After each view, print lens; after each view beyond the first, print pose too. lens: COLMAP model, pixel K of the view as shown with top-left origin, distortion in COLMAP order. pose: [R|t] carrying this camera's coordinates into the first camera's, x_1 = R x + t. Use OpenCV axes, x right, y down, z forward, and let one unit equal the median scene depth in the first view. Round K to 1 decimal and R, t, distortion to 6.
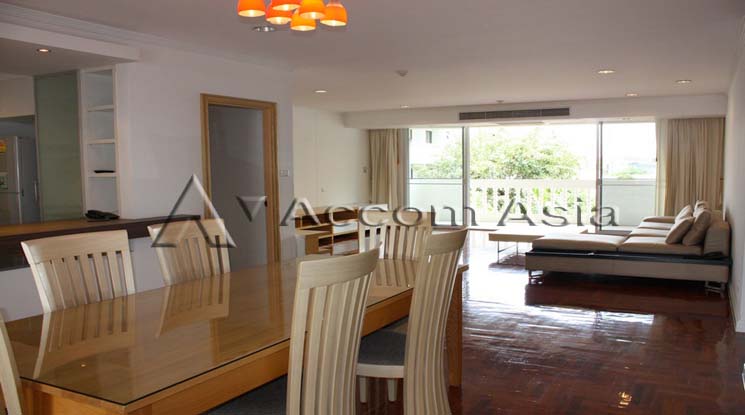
lens RADIAL K [[644.2, 0, 372.5], [0, 644.2, 207.5], [0, 0, 1]] dist [-0.093276, -0.000167]
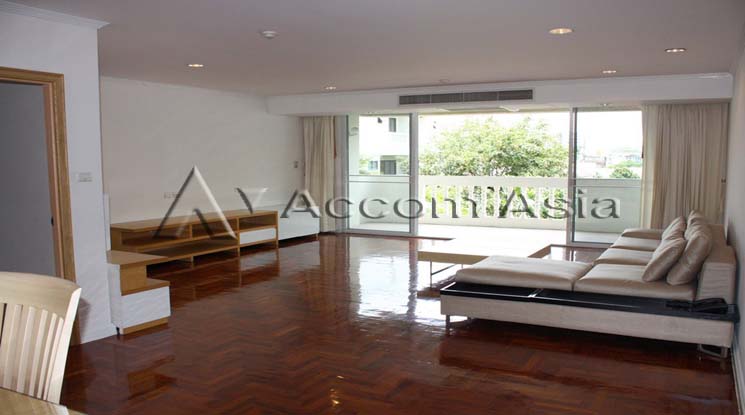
lens RADIAL K [[644.2, 0, 372.5], [0, 644.2, 207.5], [0, 0, 1]] dist [-0.093276, -0.000167]
pose [[0.999979, 0.006416, -0.000091, 0.111832], [-0.006414, 0.999850, 0.016074, -0.021255], [0.000194, -0.016073, 0.999871, 0.204995]]
